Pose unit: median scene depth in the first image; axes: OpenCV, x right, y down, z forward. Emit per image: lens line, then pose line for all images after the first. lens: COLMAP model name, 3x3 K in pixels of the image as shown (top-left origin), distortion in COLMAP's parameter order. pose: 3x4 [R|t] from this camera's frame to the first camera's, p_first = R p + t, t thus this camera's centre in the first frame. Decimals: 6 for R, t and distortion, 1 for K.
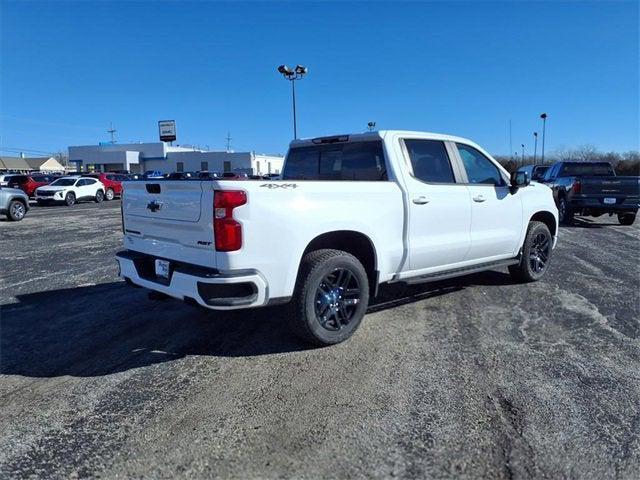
lens RADIAL K [[499.7, 0, 320.0], [0, 499.7, 240.0], [0, 0, 1]] dist [0.100273, -0.173379]
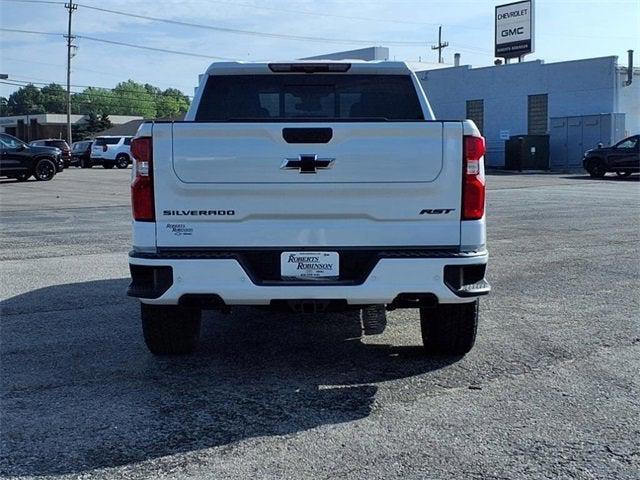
lens RADIAL K [[1003.6, 0, 320.0], [0, 1003.6, 240.0], [0, 0, 1]] dist [0.147859, -0.020166]
pose [[0.683154, -0.059900, 0.727813, -1.149387], [0.084873, 0.996389, 0.002339, 0.023992], [-0.725325, 0.060174, 0.685771, 0.133749]]
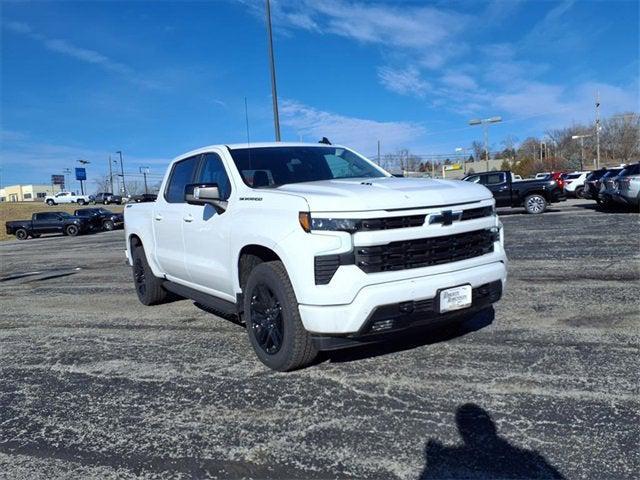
lens RADIAL K [[510.5, 0, 322.4], [0, 510.5, 226.7], [0, 0, 1]] dist [0.019582, -0.002683]
pose [[-0.164512, 0.074355, -0.983569, 1.497221], [-0.042070, 0.995718, 0.082310, -0.193911], [0.985478, 0.054920, -0.160679, 1.772330]]
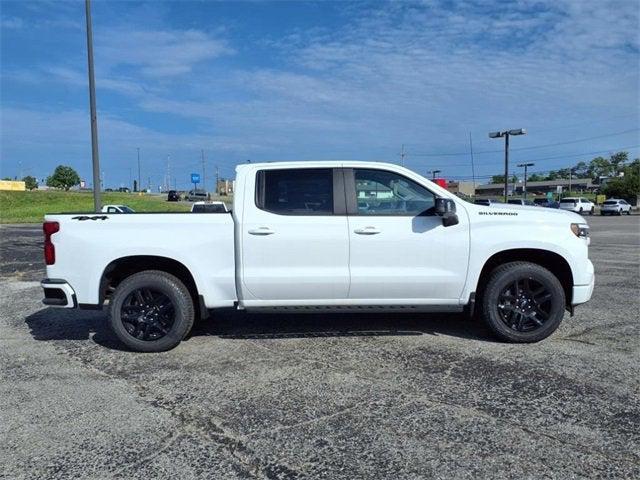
lens RADIAL K [[510.0, 0, 322.0], [0, 510.0, 239.7], [0, 0, 1]] dist [0.058726, -0.085922]
pose [[0.737297, 0.034450, -0.674690, 1.105672], [-0.062520, 0.997893, -0.017369, -0.058103], [0.672669, 0.054987, 0.737897, 0.367523]]
